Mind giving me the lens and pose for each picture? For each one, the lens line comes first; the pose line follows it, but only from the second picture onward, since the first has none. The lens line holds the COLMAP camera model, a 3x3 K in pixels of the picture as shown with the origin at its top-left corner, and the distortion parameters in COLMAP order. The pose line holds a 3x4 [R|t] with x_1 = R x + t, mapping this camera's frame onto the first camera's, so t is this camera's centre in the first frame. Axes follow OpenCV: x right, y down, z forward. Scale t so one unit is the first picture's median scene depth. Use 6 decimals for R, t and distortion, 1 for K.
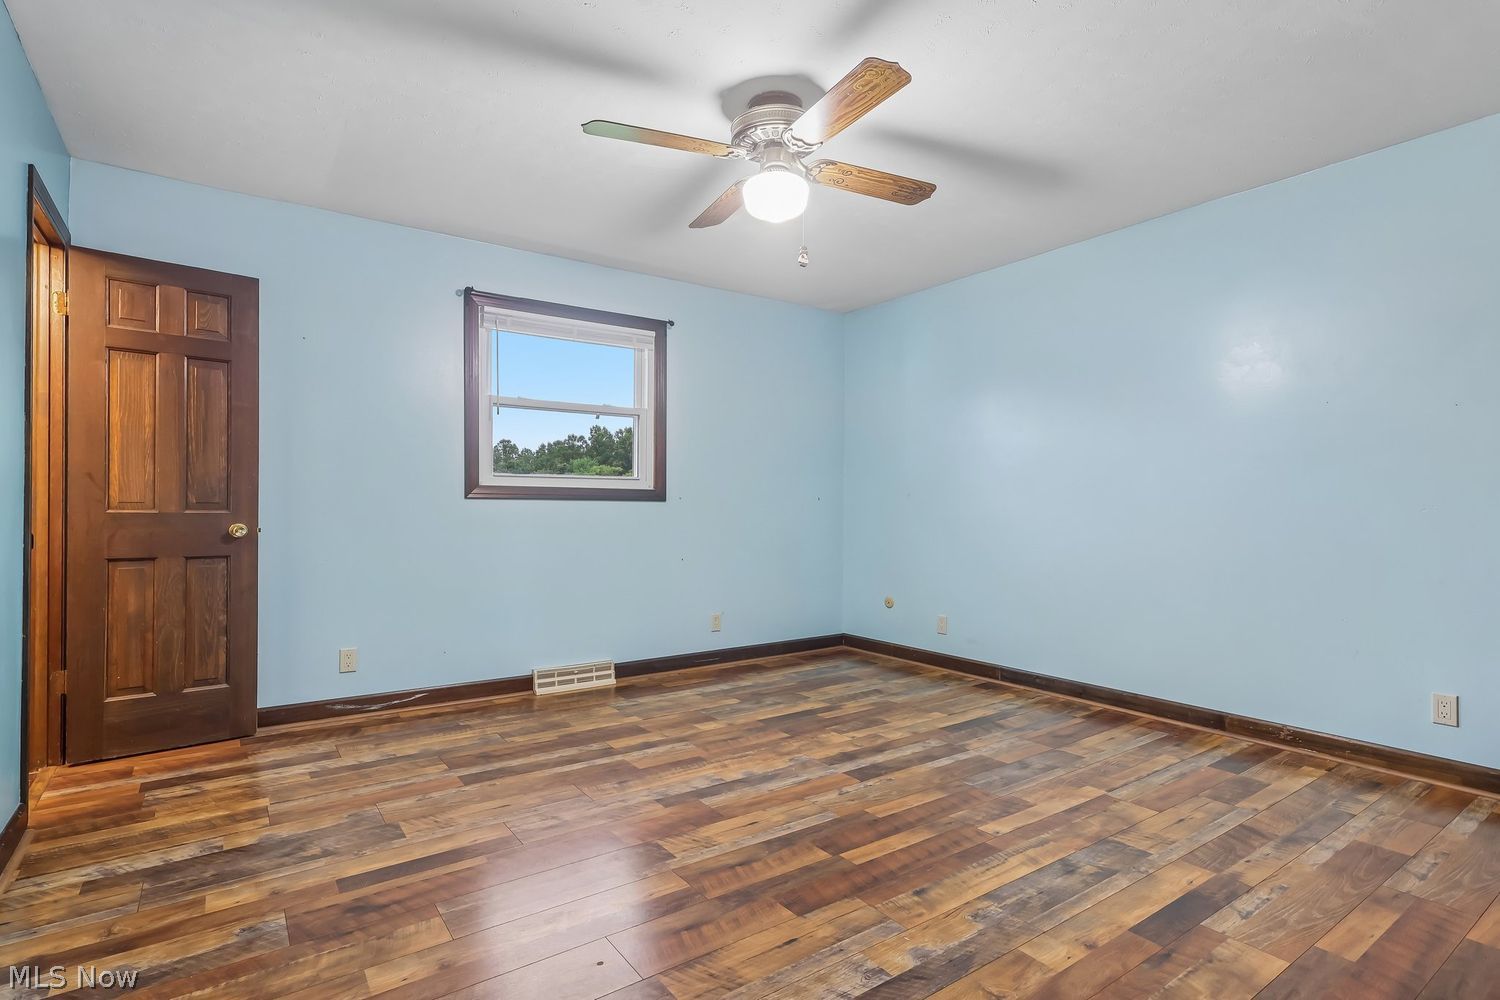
lens RADIAL K [[745.7, 0, 750.0], [0, 745.7, 500.0], [0, 0, 1]] dist [-0.002815, -0.000899]
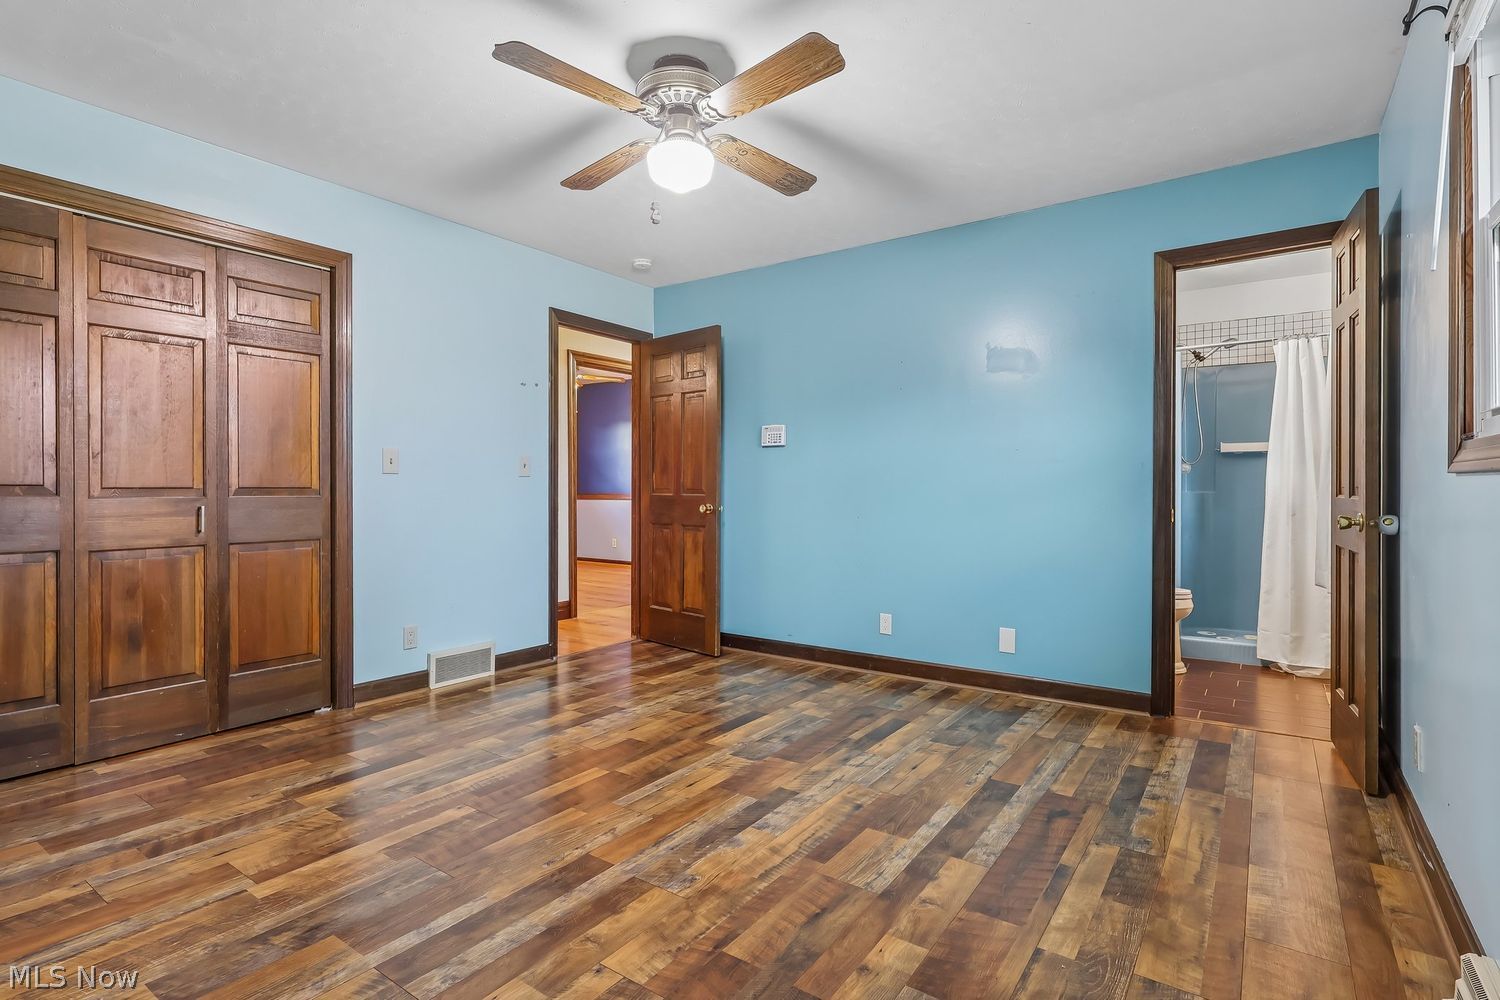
lens RADIAL K [[745.7, 0, 750.0], [0, 745.7, 500.0], [0, 0, 1]] dist [-0.002815, -0.000899]
pose [[-0.942447, -0.003667, -0.334337, 0.269577], [-0.006511, 0.999952, 0.007384, 0.002730], [0.334294, 0.009136, -0.942425, 1.913019]]
